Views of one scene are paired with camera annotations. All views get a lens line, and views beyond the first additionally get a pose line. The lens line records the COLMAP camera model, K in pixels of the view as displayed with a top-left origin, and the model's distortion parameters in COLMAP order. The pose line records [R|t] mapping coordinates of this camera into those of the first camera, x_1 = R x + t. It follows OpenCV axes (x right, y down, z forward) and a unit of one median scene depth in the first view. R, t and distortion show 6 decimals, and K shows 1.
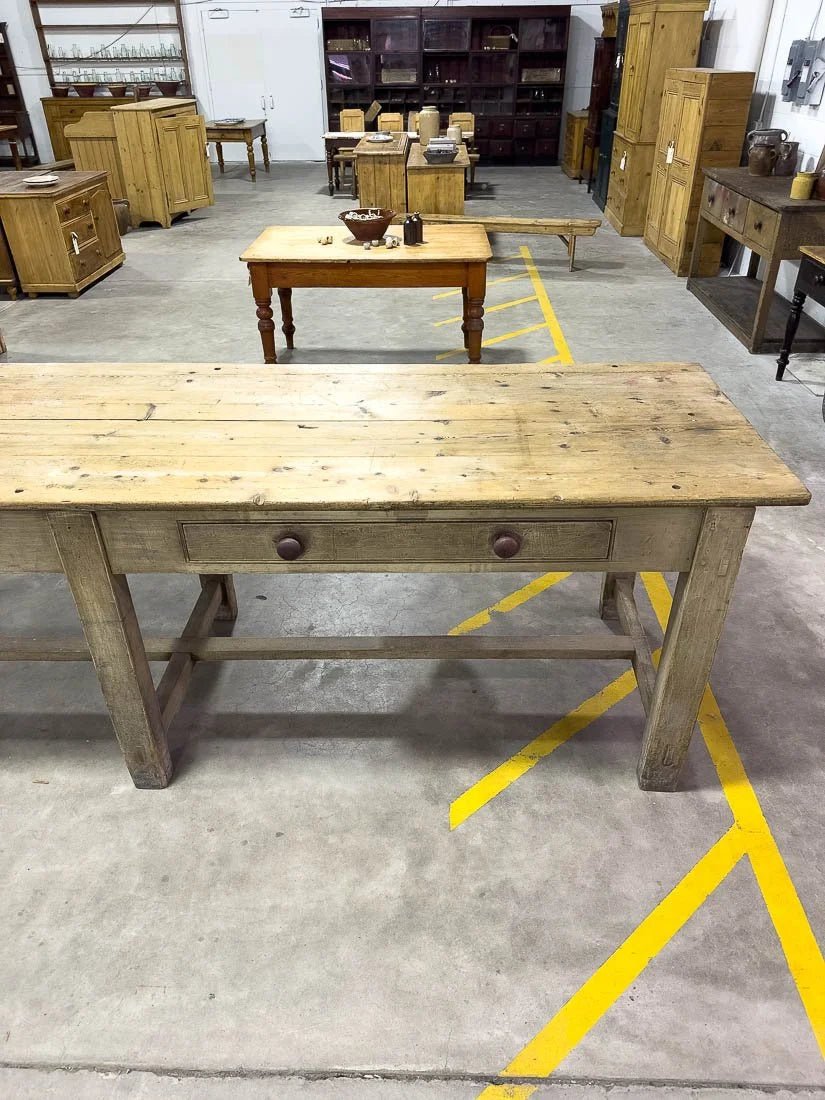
lens RADIAL K [[776.4, 0, 412.0], [0, 776.4, 555.9], [0, 0, 1]] dist [0.021642, -0.023368]
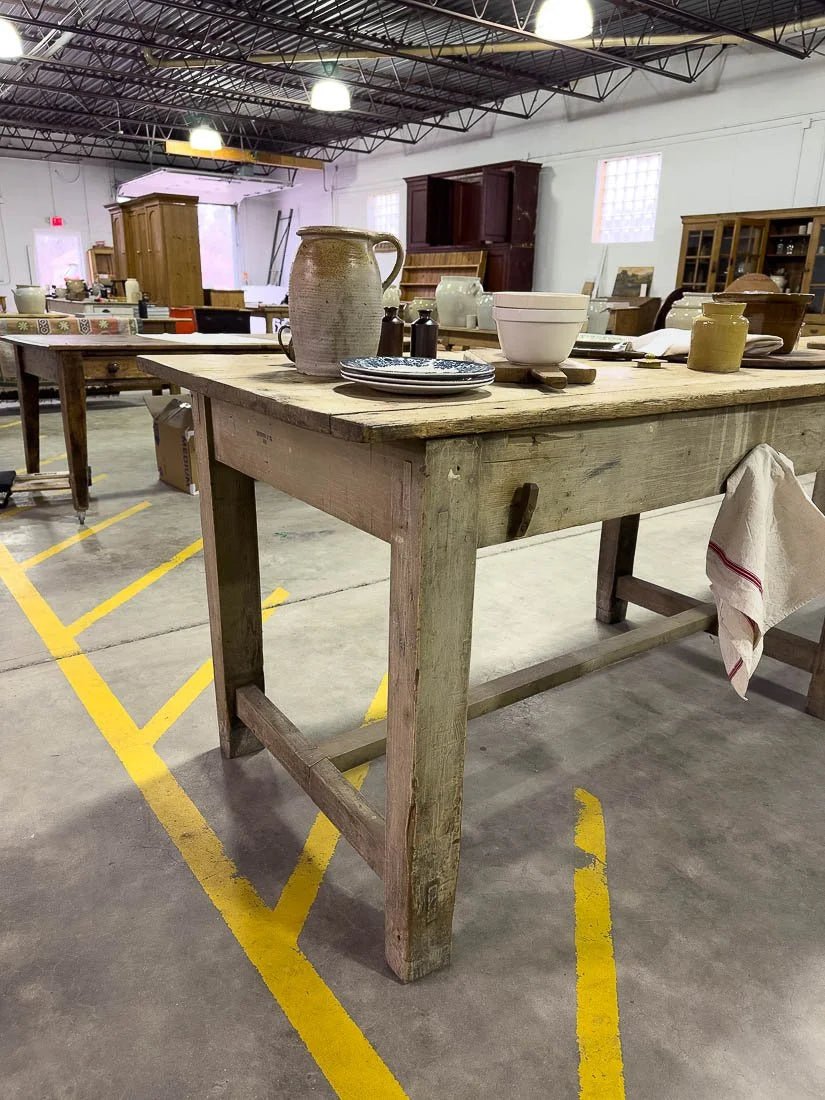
lens RADIAL K [[775.5, 0, 408.7], [0, 775.5, 546.2], [0, 0, 1]] dist [0.050617, -0.051669]
pose [[-0.789983, 0.191004, -0.582618, 0.473220], [-0.344862, 0.647258, 0.679800, -0.393769], [0.506949, 0.737953, -0.445453, 0.981148]]
